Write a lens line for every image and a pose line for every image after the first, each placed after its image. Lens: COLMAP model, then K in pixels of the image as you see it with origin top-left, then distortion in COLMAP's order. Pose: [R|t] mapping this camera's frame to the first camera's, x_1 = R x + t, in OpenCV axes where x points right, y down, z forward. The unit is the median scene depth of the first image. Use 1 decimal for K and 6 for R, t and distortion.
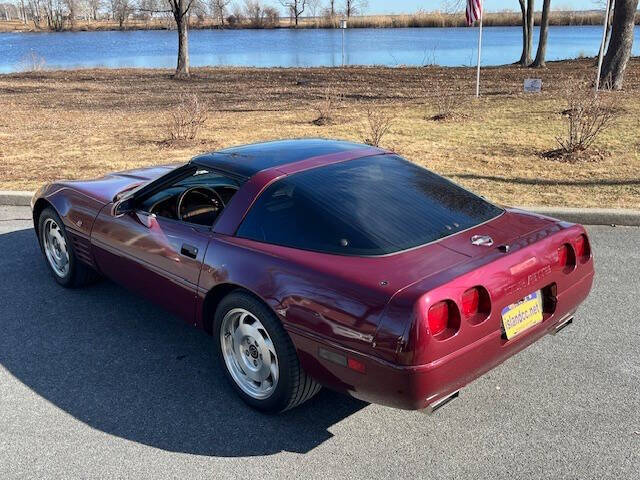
lens RADIAL K [[634.9, 0, 315.9], [0, 634.9, 242.2], [0, 0, 1]] dist [0.034294, -0.010882]
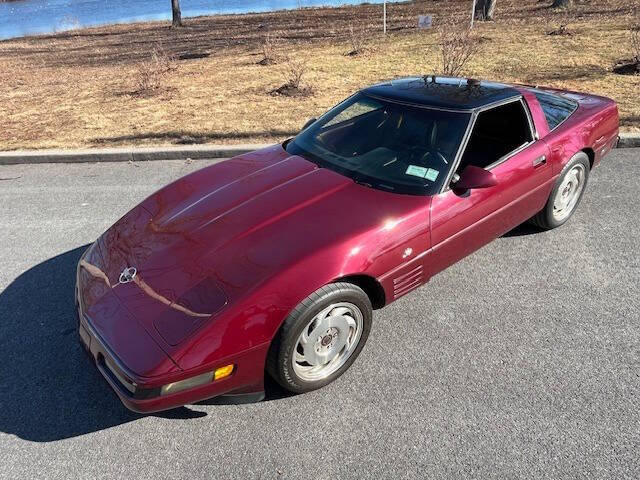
lens RADIAL K [[413.8, 0, 320.0], [0, 413.8, 240.0], [0, 0, 1]] dist [-0.002968, -0.001583]
pose [[0.996038, -0.084658, 0.027211, 0.070367], [0.075498, 0.966772, 0.244237, -0.038390], [-0.046983, -0.241215, 0.969334, 0.087220]]
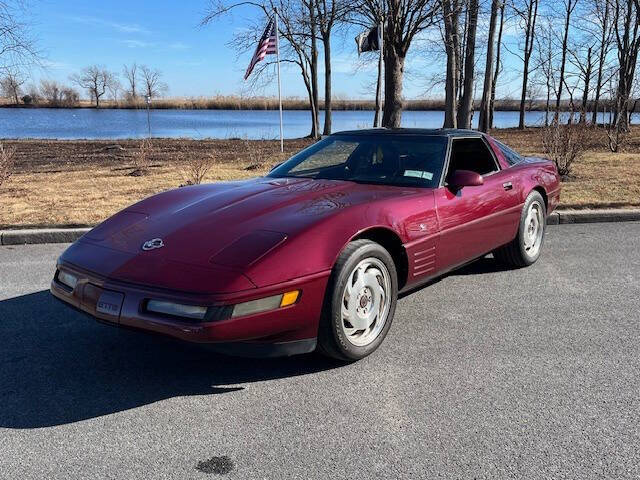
lens RADIAL K [[597.5, 0, 322.2], [0, 597.5, 237.7], [0, 0, 1]] dist [0.034155, -0.005623]
pose [[0.948628, -0.052486, 0.312009, -0.017592], [0.088445, 0.990821, -0.102234, 0.040335], [-0.303779, 0.124578, 0.944563, 0.010408]]
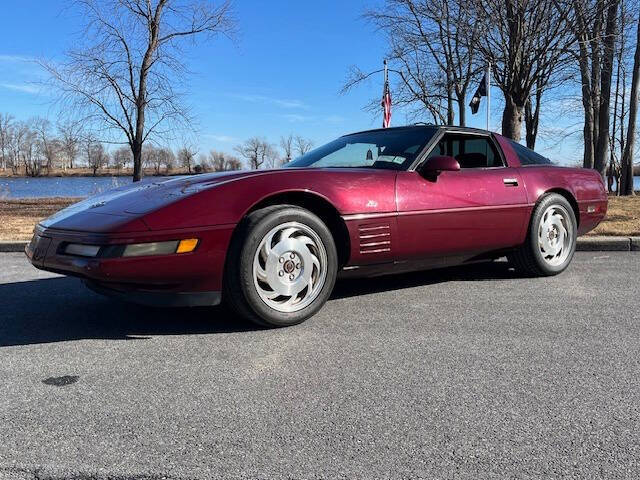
lens RADIAL K [[597.5, 0, 322.2], [0, 597.5, 237.7], [0, 0, 1]] dist [0.034155, -0.005623]
pose [[0.996938, 0.003490, 0.078119, 0.068674], [0.014045, 0.974765, -0.222793, 0.085315], [-0.076925, 0.223208, 0.971731, 0.001909]]
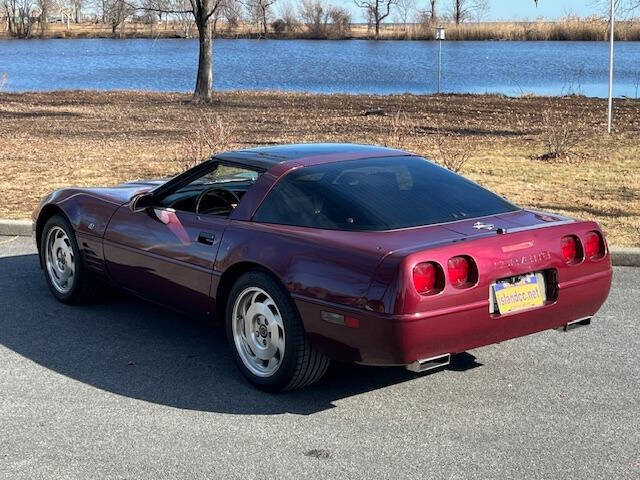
lens RADIAL K [[1008.6, 0, 320.0], [0, 1008.6, 240.0], [0, 0, 1]] dist [0.111746, -0.258825]
pose [[0.996296, 0.031776, -0.079902, 0.029765], [-0.041754, 0.991088, -0.126493, 0.057158], [0.075170, 0.129360, 0.988744, -0.156849]]
